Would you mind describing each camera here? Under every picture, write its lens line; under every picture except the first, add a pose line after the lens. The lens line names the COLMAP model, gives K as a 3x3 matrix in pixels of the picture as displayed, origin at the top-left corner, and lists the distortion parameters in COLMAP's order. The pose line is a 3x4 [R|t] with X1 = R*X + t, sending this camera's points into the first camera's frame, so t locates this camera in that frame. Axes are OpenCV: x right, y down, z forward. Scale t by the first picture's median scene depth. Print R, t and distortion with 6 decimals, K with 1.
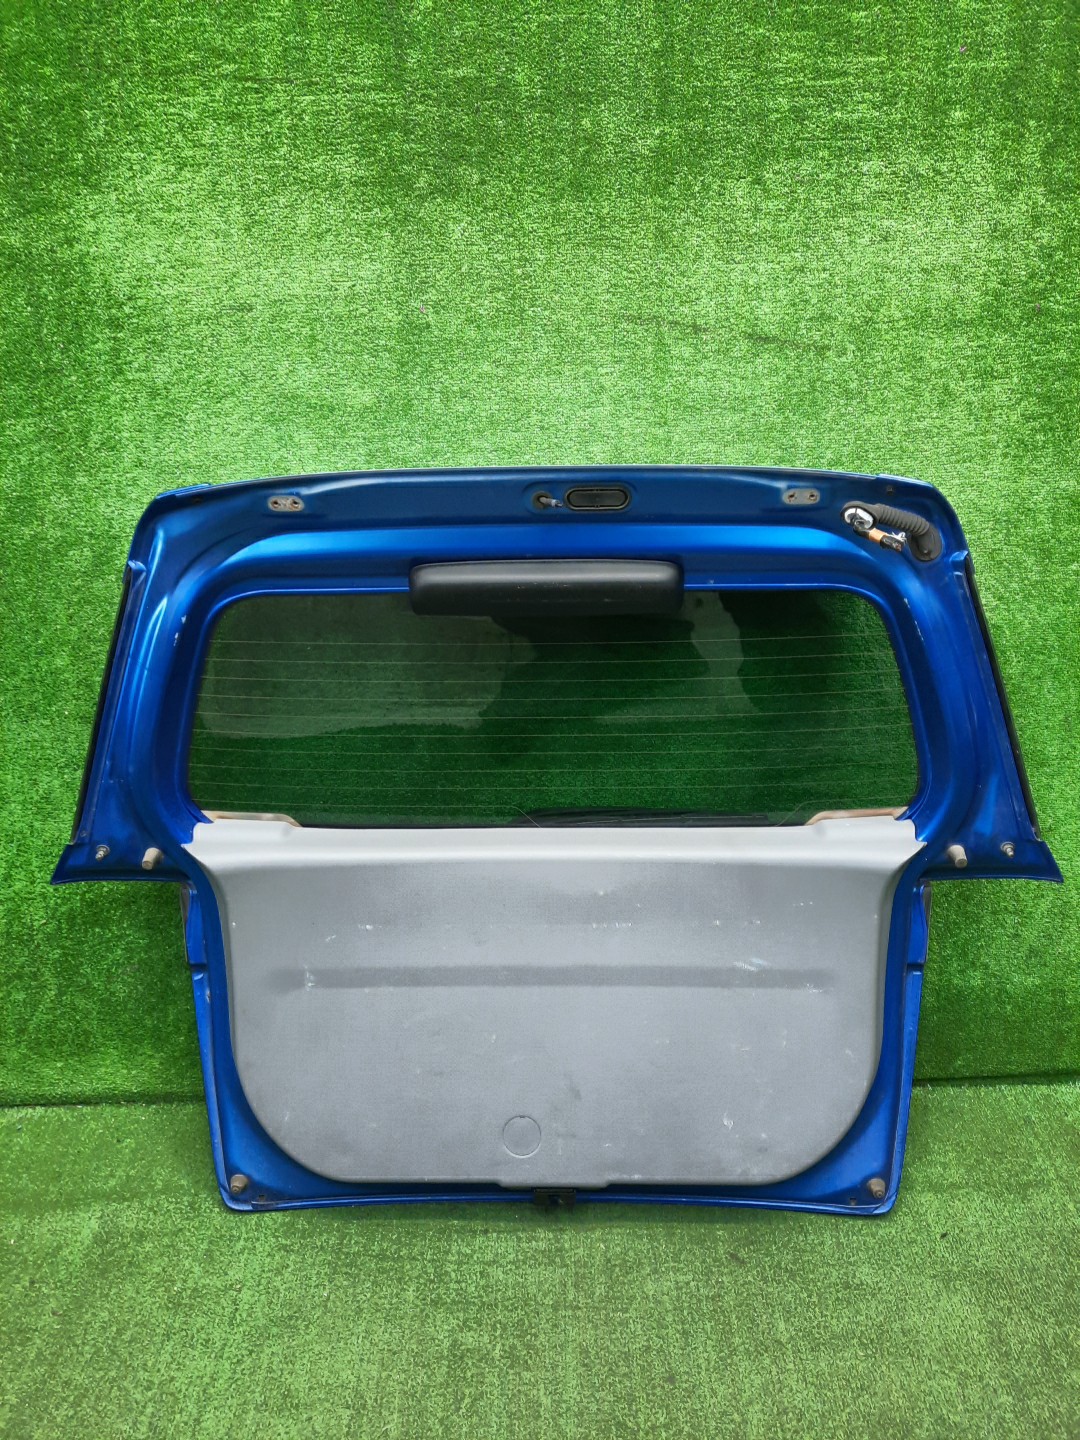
lens RADIAL K [[1050.3, 0, 548.8], [0, 1050.3, 712.8], [0, 0, 1]] dist [0.024863, -0.013287]
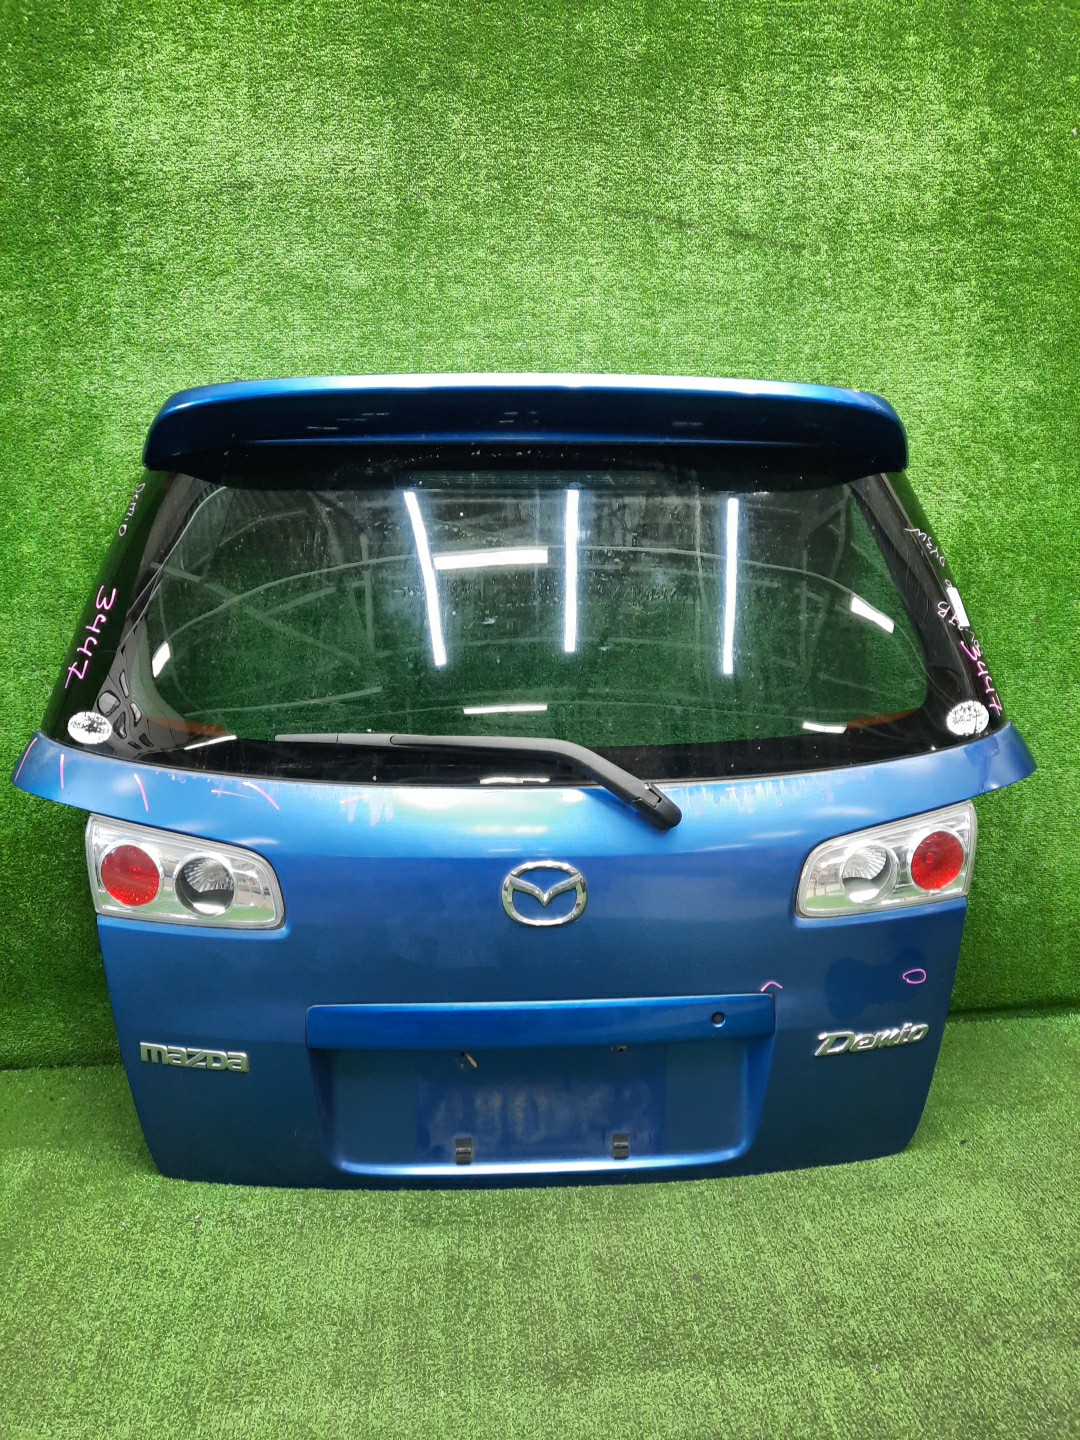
lens RADIAL K [[1050.3, 0, 540.7], [0, 1050.3, 728.0], [0, 0, 1]] dist [0.024863, -0.013287]
pose [[0.996231, 0.000130, 0.086737, -0.091743], [0.013631, 0.987339, -0.158037, 0.298996], [-0.085659, 0.158624, 0.983616, 0.050734]]
